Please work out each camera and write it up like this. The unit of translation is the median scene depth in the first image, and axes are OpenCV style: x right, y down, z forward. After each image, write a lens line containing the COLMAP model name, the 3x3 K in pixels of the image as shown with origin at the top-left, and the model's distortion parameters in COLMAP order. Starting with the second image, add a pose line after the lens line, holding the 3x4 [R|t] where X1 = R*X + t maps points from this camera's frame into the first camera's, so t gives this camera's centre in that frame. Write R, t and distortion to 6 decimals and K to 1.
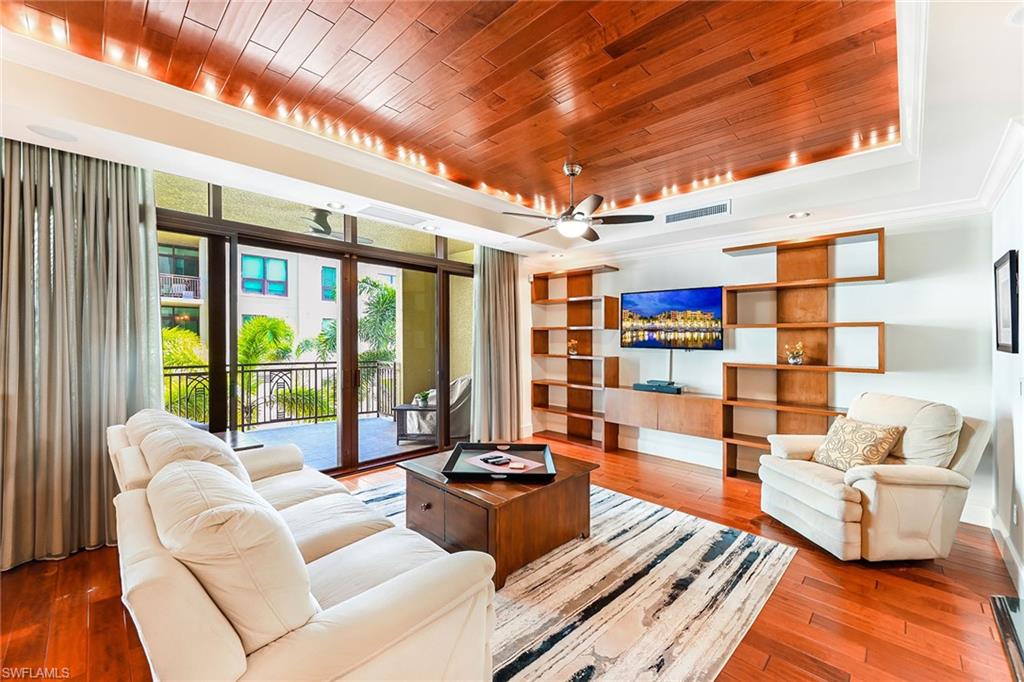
lens RADIAL K [[414.7, 0, 509.4], [0, 414.7, 339.5], [0, 0, 1]] dist [0.000740, 0.000026]
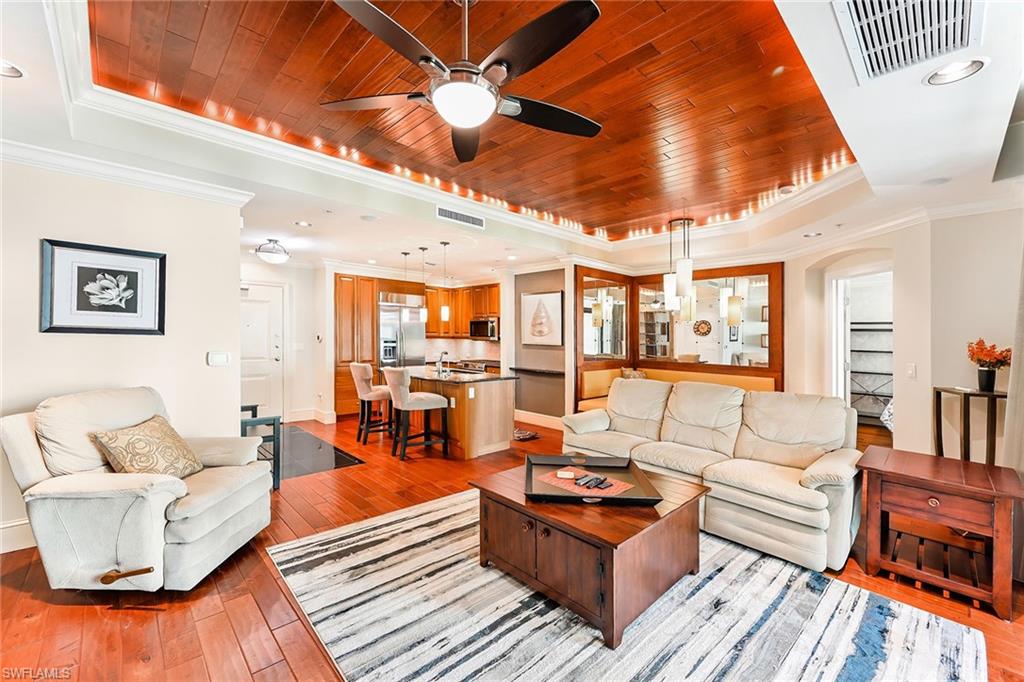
lens RADIAL K [[414.7, 0, 513.9], [0, 414.7, 341.2], [0, 0, 1]] dist [0.000740, 0.000026]
pose [[-0.999670, -0.007224, 0.024665, 0.124160], [-0.007257, 0.999973, -0.001250, 0.038879], [-0.024655, -0.001429, -0.999695, 1.955566]]
